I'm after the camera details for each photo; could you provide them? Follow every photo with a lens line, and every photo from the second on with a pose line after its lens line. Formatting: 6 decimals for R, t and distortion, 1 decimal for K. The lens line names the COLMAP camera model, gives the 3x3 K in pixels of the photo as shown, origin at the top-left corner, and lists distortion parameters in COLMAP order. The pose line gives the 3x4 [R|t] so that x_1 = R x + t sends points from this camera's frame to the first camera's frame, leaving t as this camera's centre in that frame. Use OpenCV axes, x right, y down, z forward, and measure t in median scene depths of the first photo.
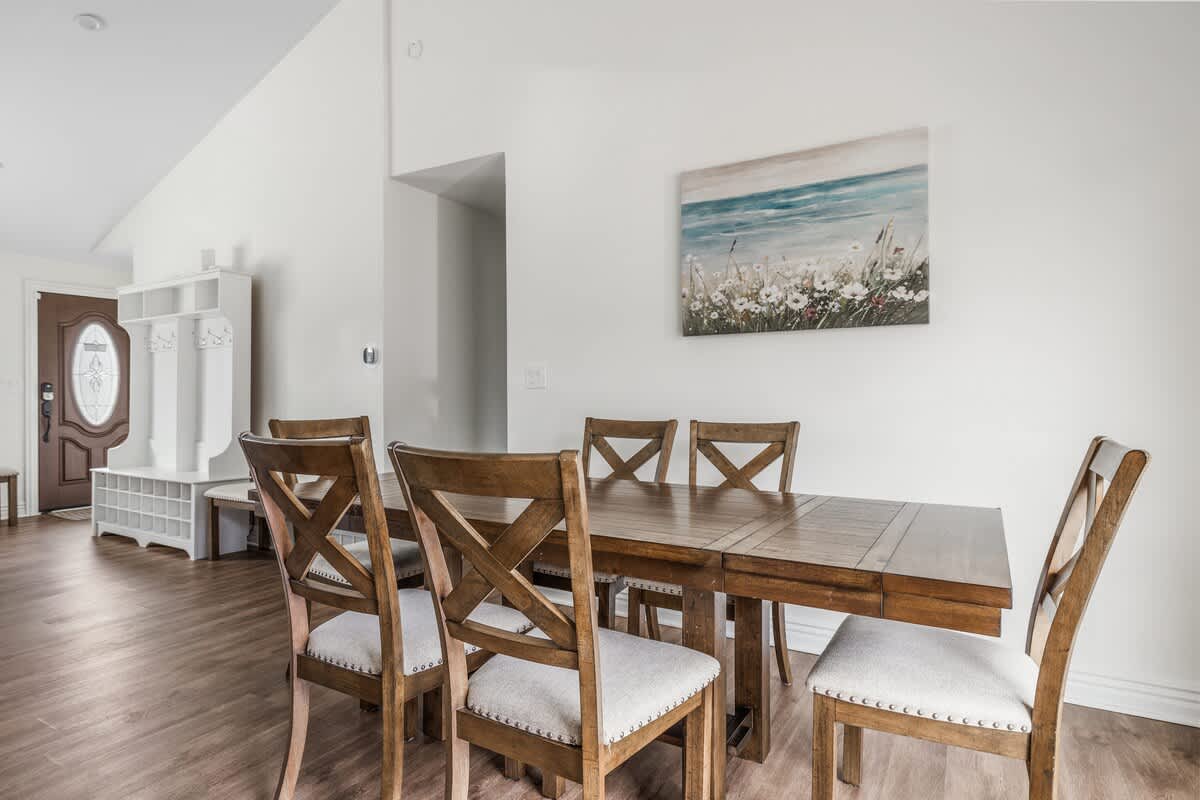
lens RADIAL K [[681.7, 0, 600.0], [0, 681.7, 400.0], [0, 0, 1]] dist [0.000581, -0.000537]
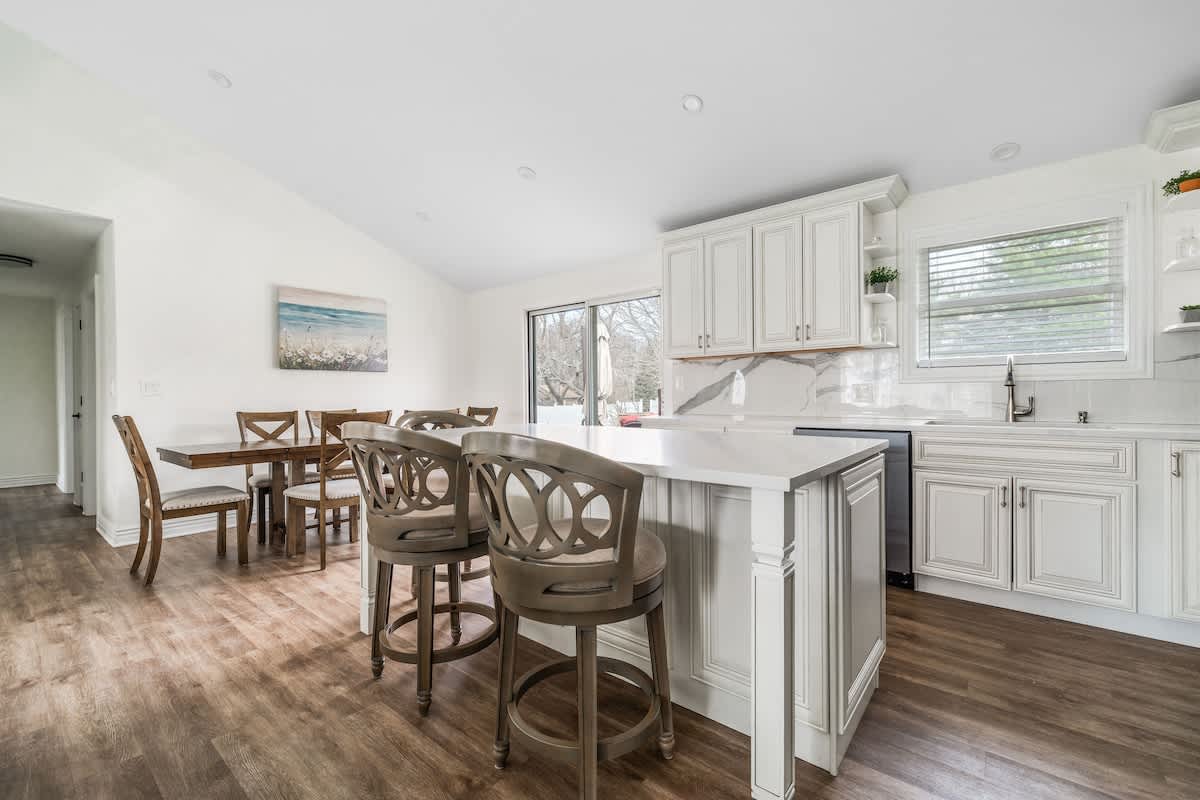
lens RADIAL K [[503.5, 0, 600.0], [0, 503.5, 396.8], [0, 0, 1]] dist [-0.000394, -0.000381]
pose [[0.172356, 0.000416, 0.985035, -1.212754], [0.009843, 0.999949, -0.002144, -0.001396], [-0.984985, 0.010066, 0.172343, -0.164216]]
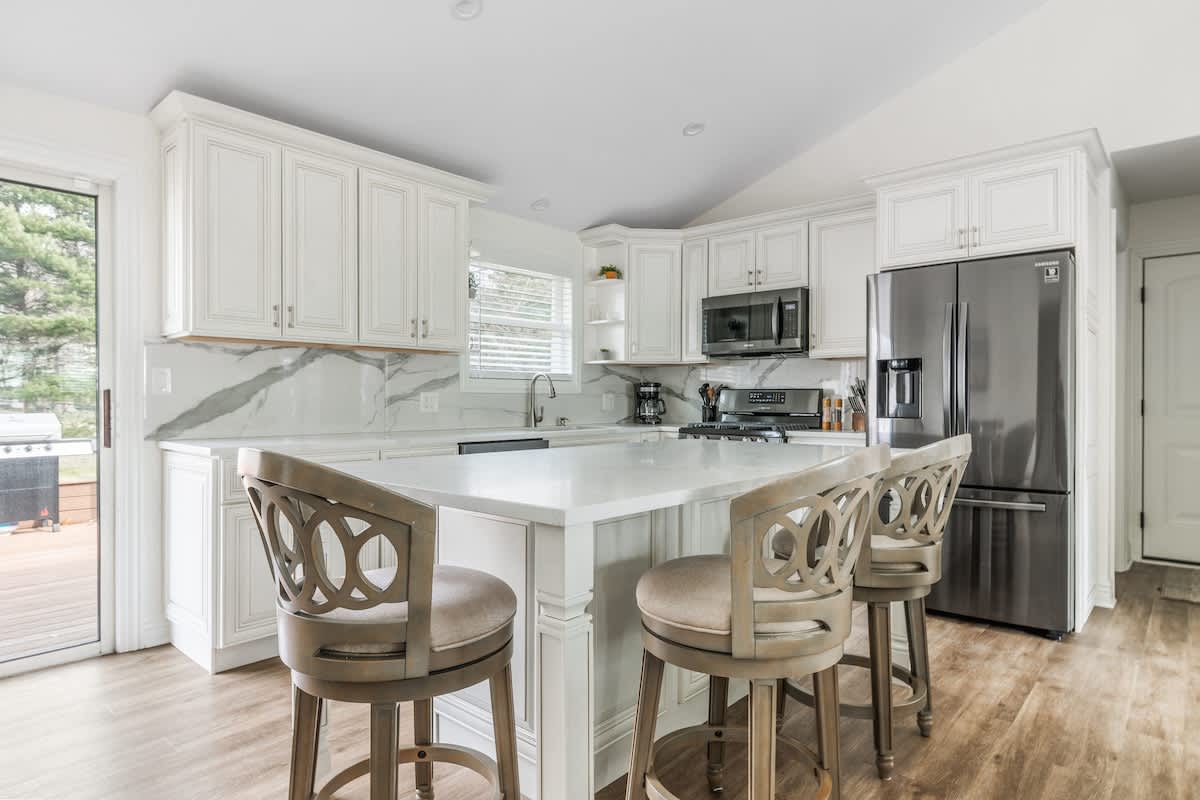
lens RADIAL K [[681.7, 0, 600.0], [0, 681.7, 400.0], [0, 0, 1]] dist [0.000581, -0.000537]
pose [[-0.978655, 0.003865, 0.205472, -0.611669], [0.004360, 0.999989, 0.001955, -0.012417], [-0.205462, 0.002809, -0.978661, 0.723860]]
